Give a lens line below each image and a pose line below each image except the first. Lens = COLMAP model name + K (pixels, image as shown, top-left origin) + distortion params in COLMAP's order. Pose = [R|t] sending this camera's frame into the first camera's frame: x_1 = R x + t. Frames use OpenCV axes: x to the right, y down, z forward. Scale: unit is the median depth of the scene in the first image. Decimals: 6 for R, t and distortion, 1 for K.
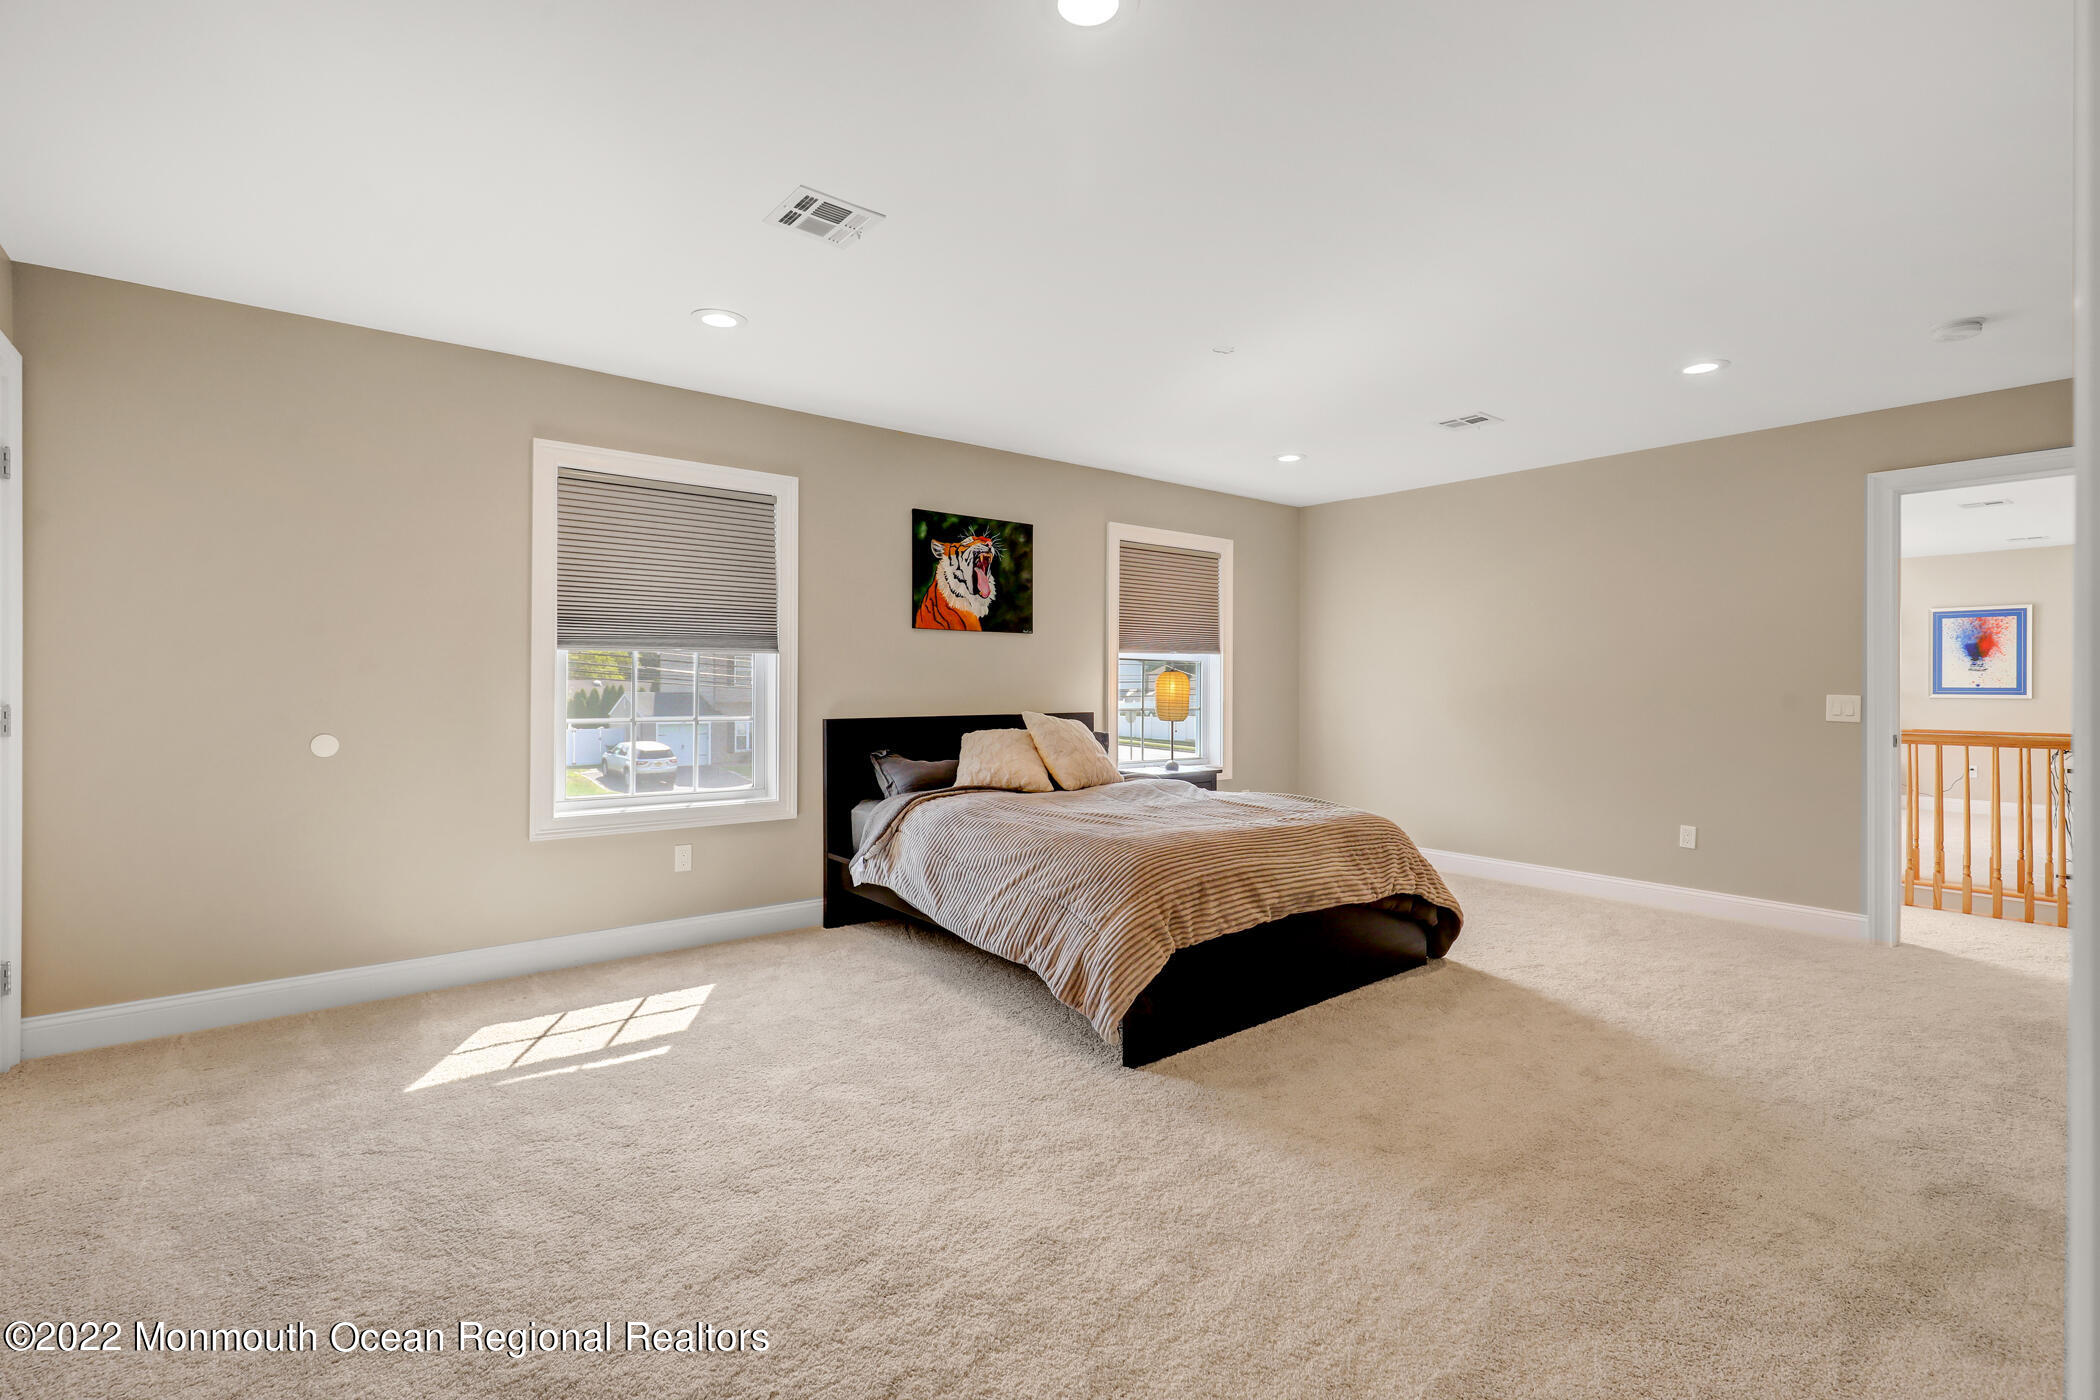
lens RADIAL K [[949.4, 0, 1058.0], [0, 949.4, 710.3], [0, 0, 1]] dist [-0.003767, -0.000098]
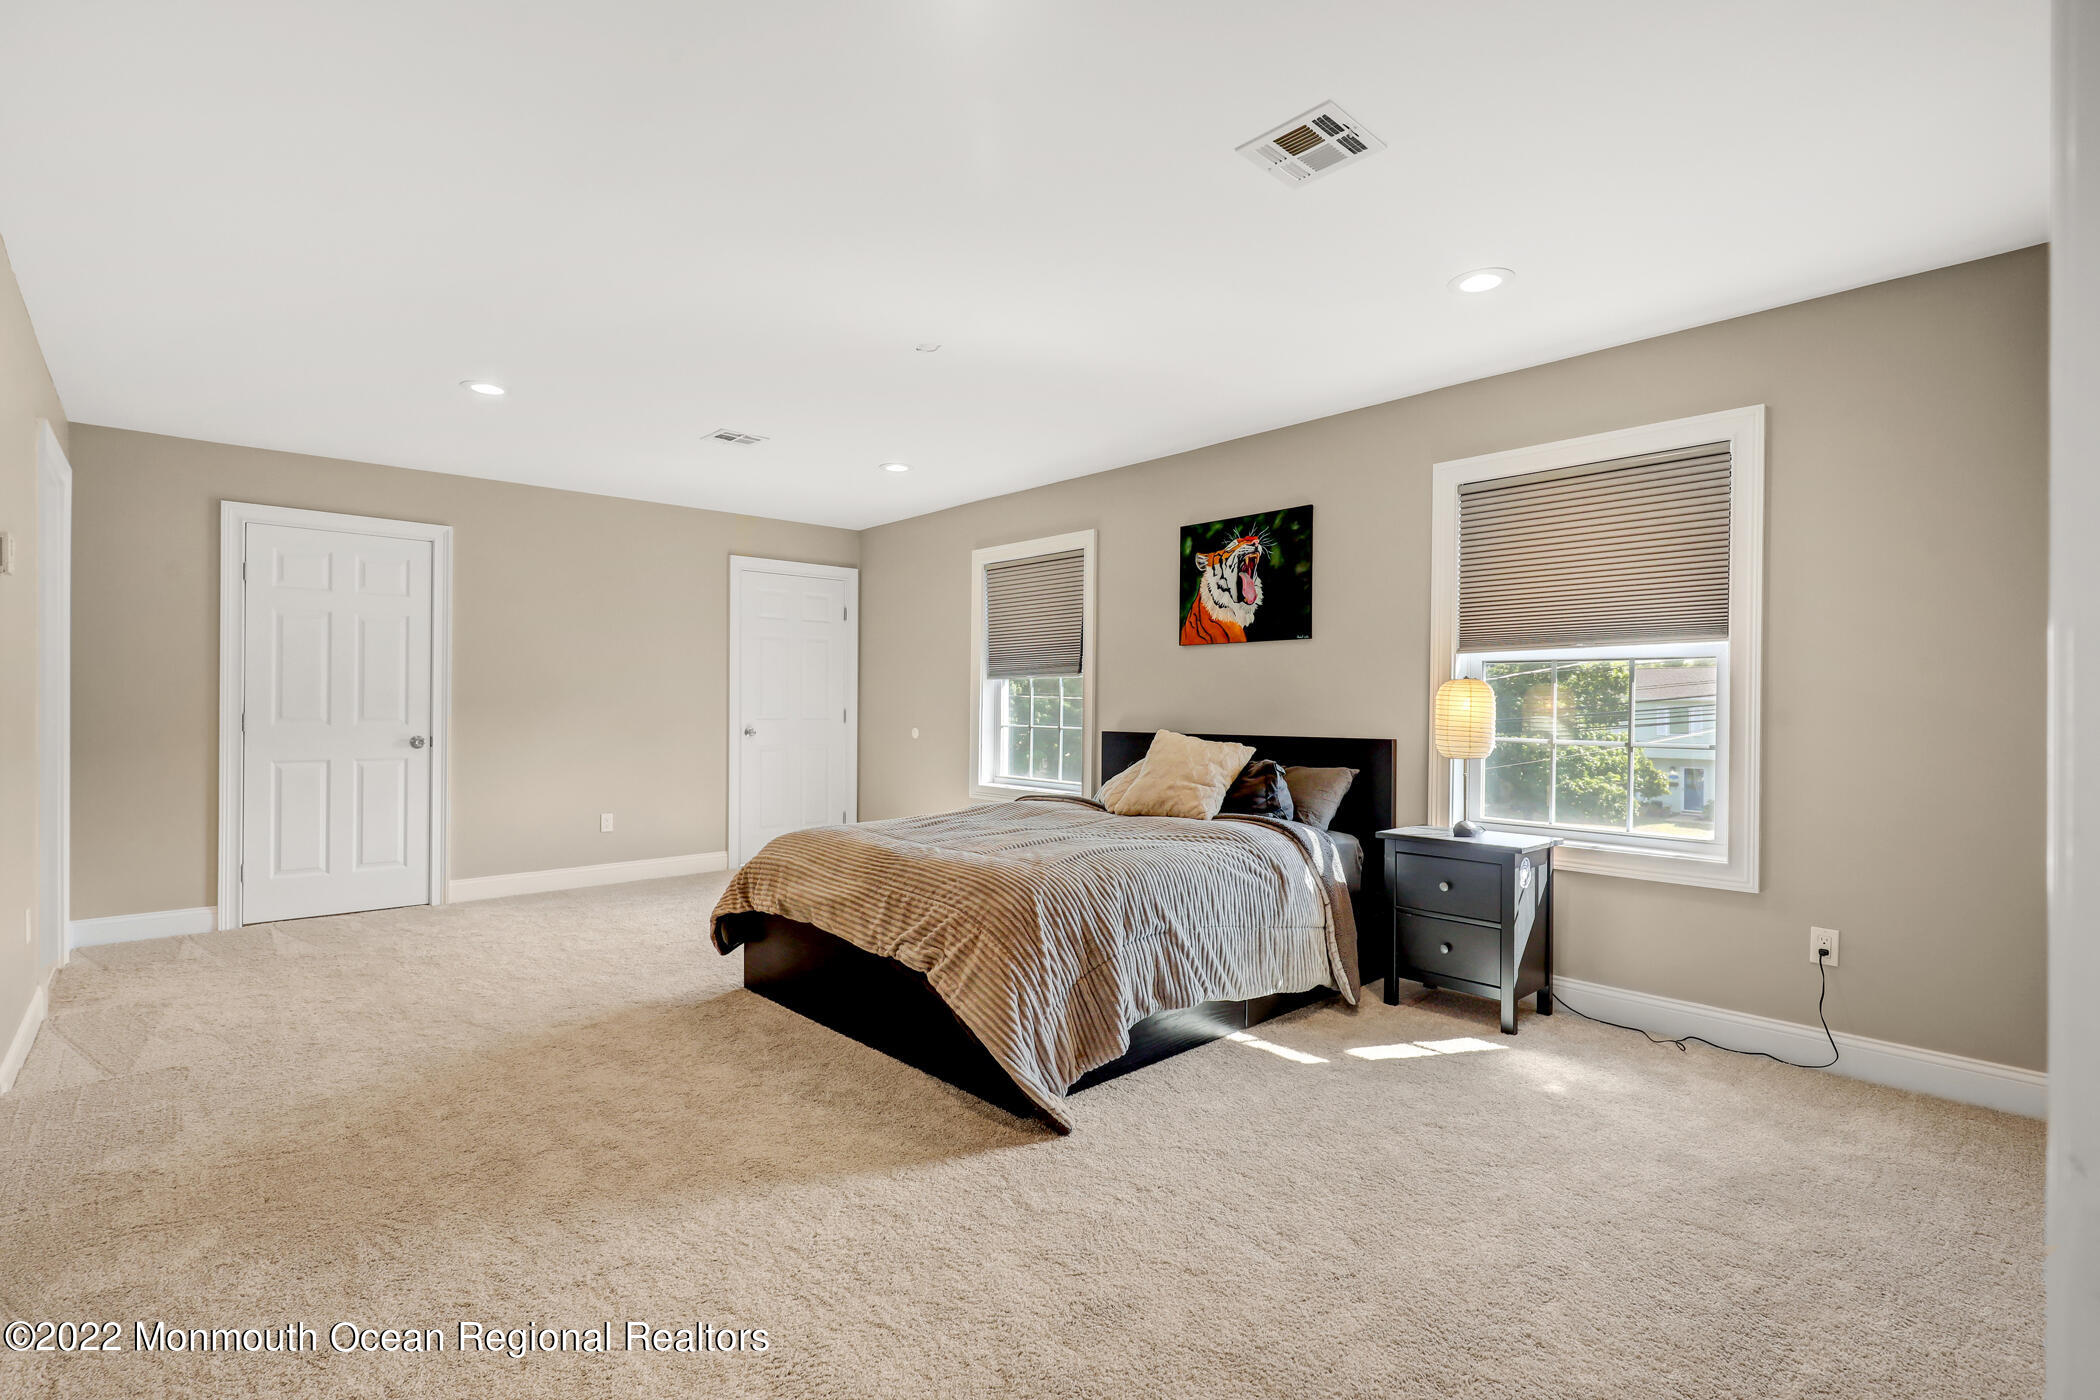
lens RADIAL K [[949.4, 0, 1058.0], [0, 949.4, 710.3], [0, 0, 1]] dist [-0.003767, -0.000098]
pose [[0.082160, 0.023040, -0.996353, 0.812217], [-0.007925, 0.999716, 0.022465, -0.037678], [0.996588, 0.006051, 0.082319, 0.756692]]
